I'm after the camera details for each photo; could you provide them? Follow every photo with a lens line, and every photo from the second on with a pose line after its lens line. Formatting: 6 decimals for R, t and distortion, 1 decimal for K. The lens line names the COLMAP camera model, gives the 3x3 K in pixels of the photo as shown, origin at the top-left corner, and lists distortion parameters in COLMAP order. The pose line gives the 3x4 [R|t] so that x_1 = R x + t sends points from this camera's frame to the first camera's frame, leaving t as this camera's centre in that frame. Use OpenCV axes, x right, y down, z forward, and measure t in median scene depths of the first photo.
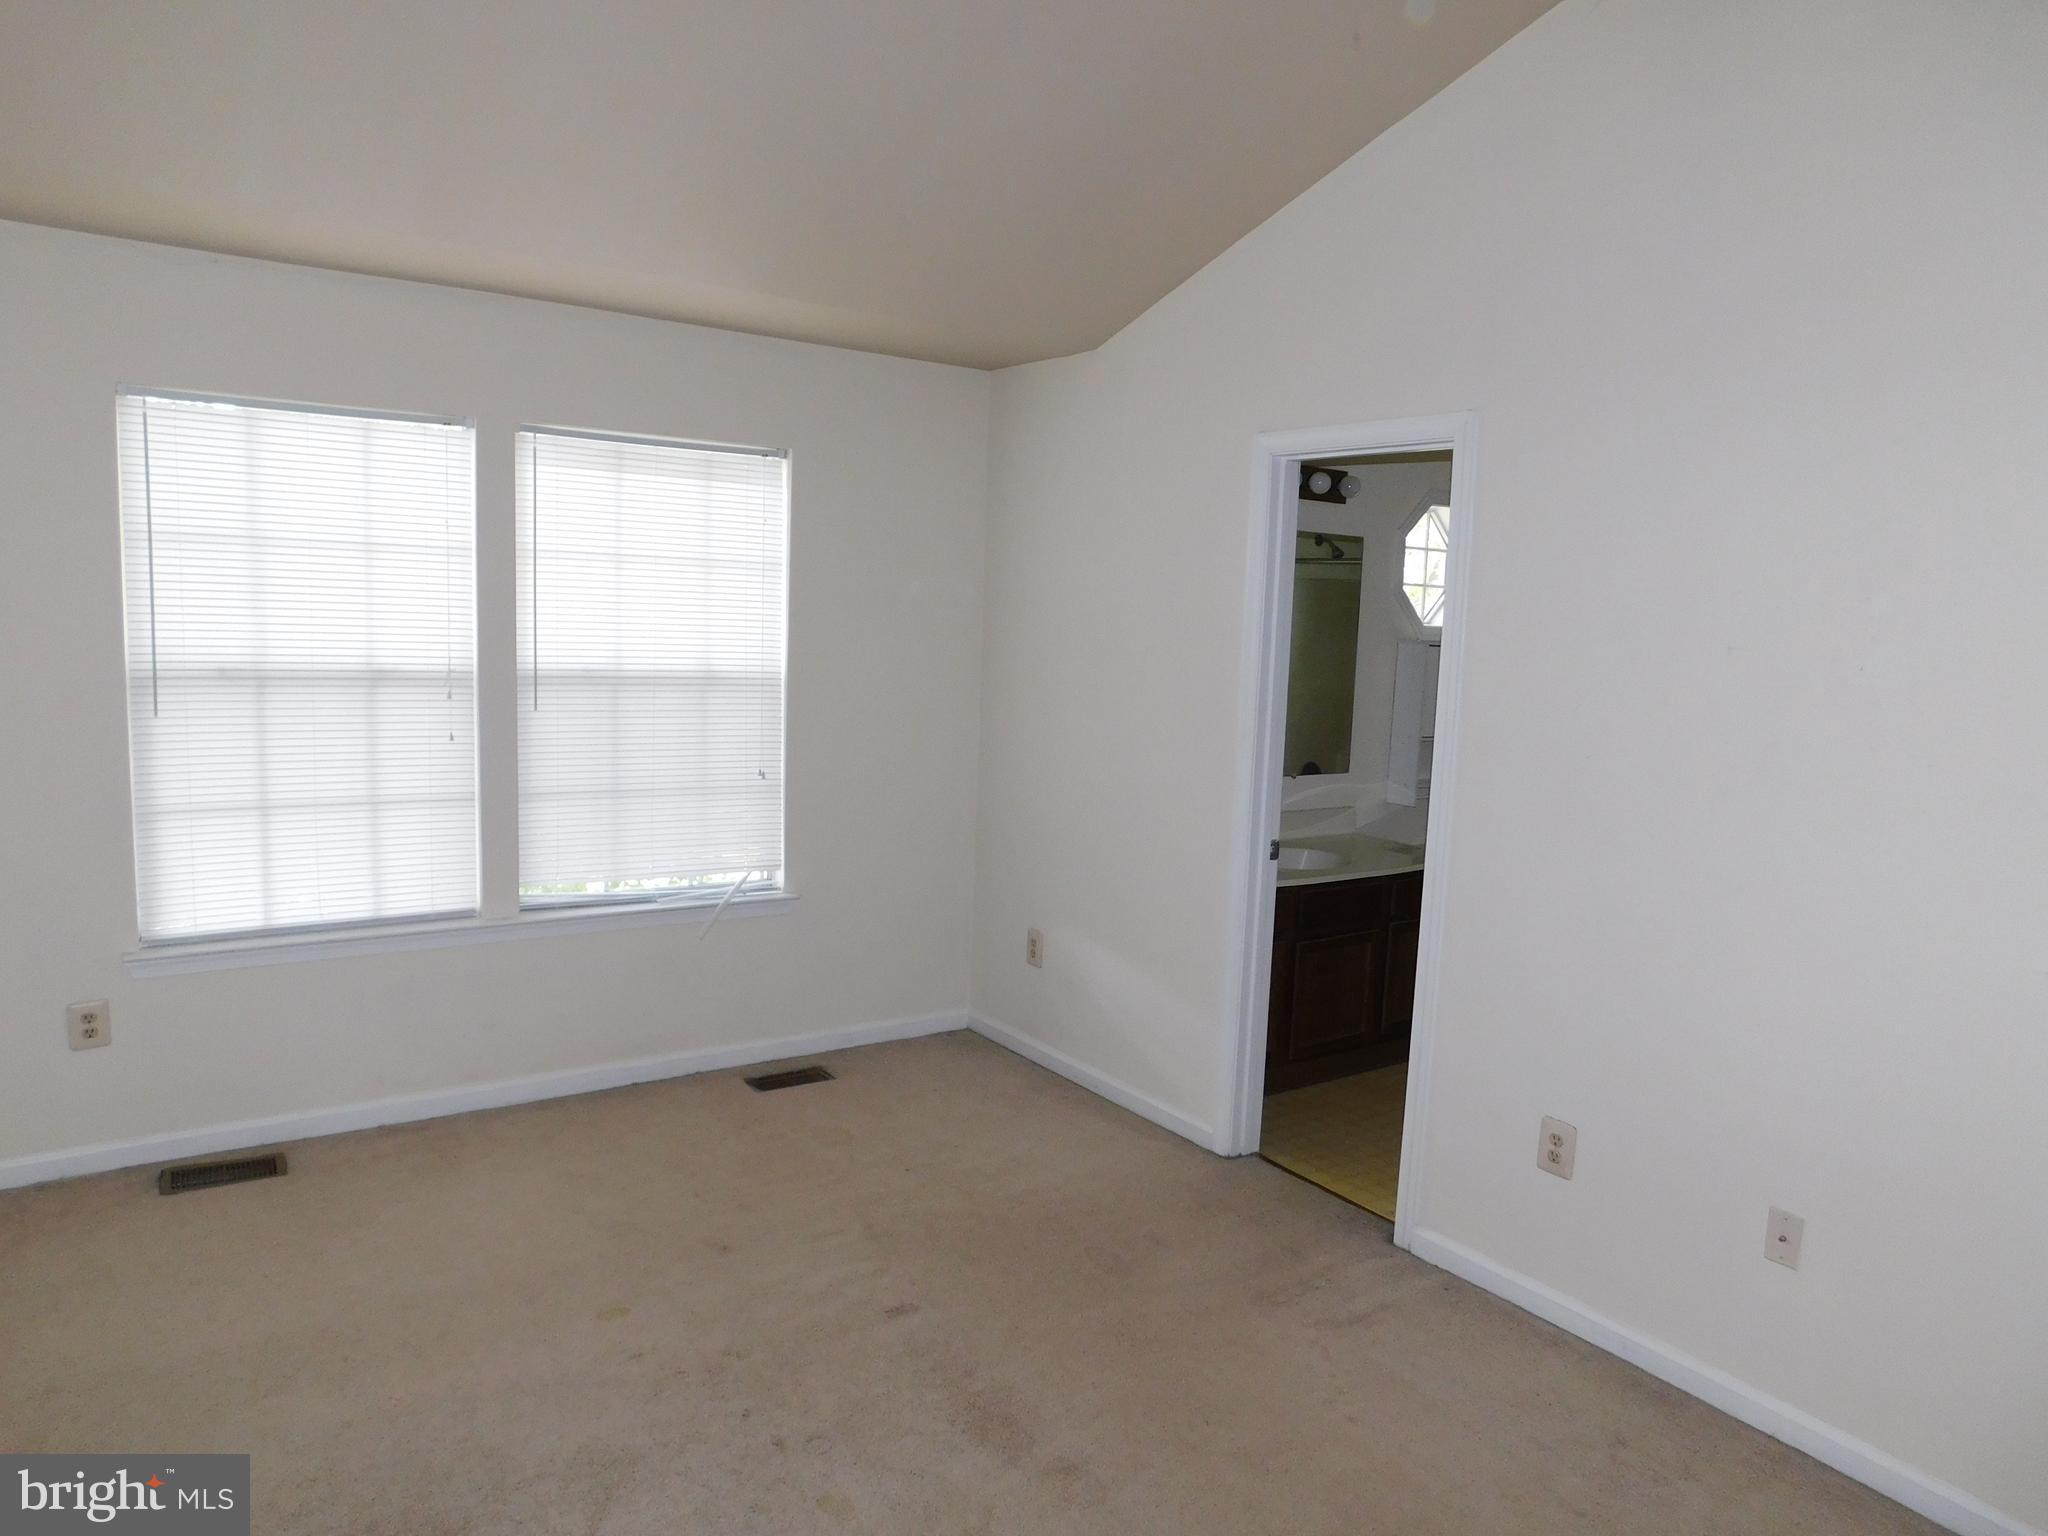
lens RADIAL K [[1363.0, 0, 1019.8], [0, 1363.0, 773.7], [0, 0, 1]] dist [-0.078120, 0.063947]
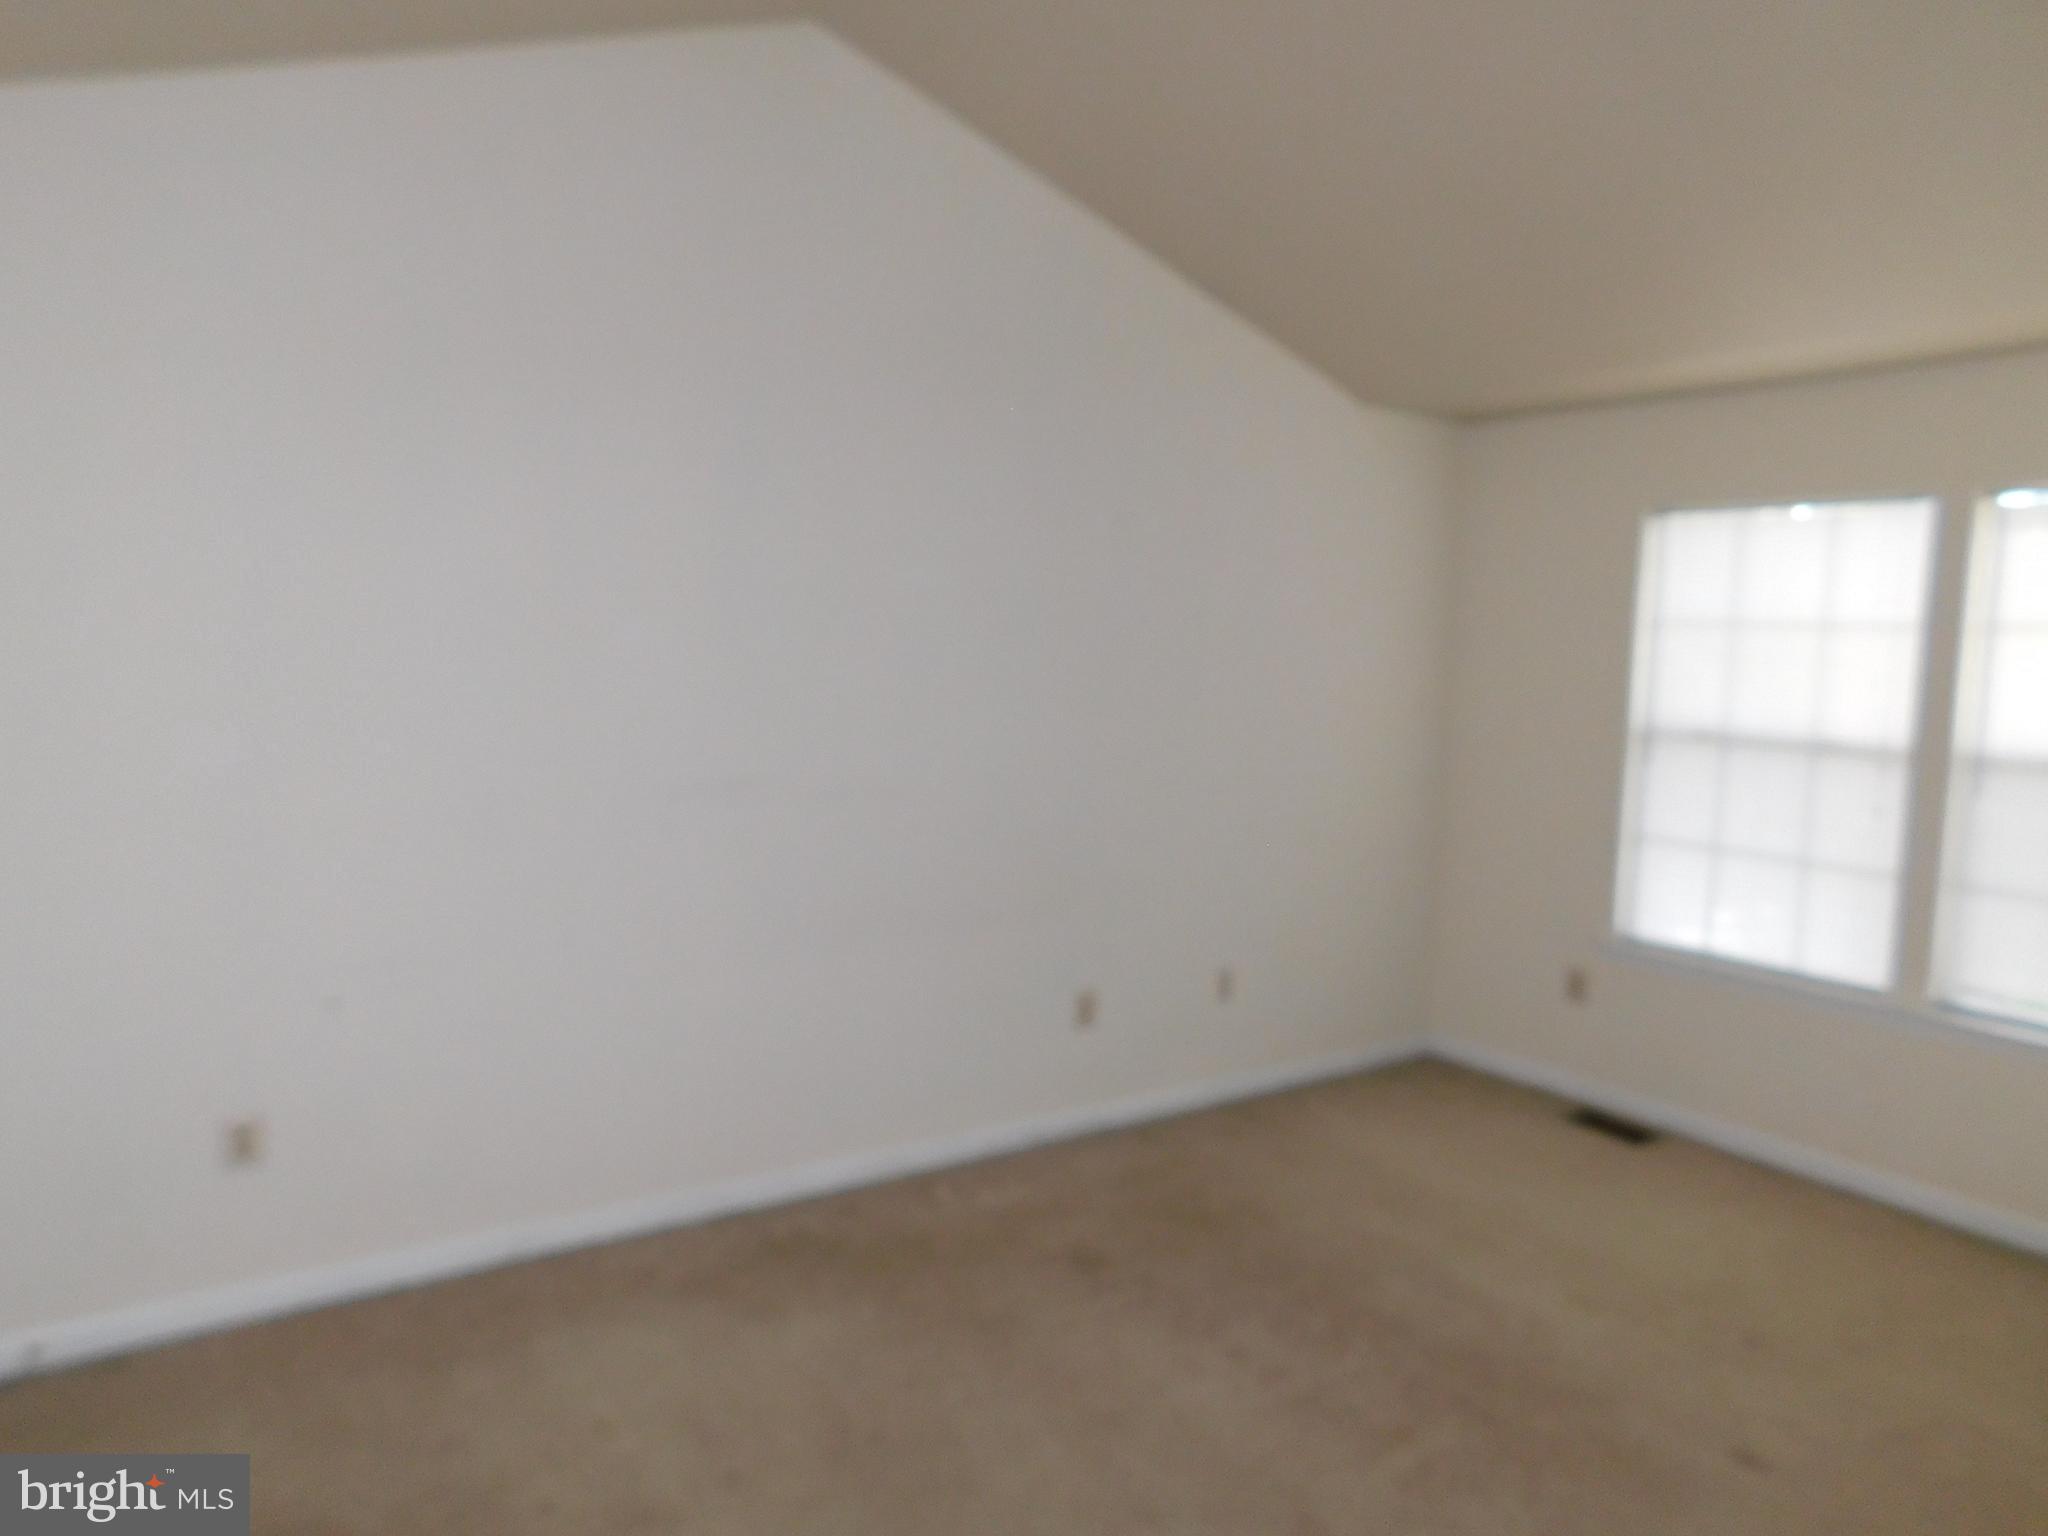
lens RADIAL K [[1363.0, 0, 1019.8], [0, 1363.0, 773.7], [0, 0, 1]] dist [-0.078120, 0.063947]
pose [[-0.070334, 0.053352, -0.996096, 0.640066], [-0.149757, 0.986687, 0.063422, -0.023374], [0.986218, 0.153633, -0.061408, 0.450746]]
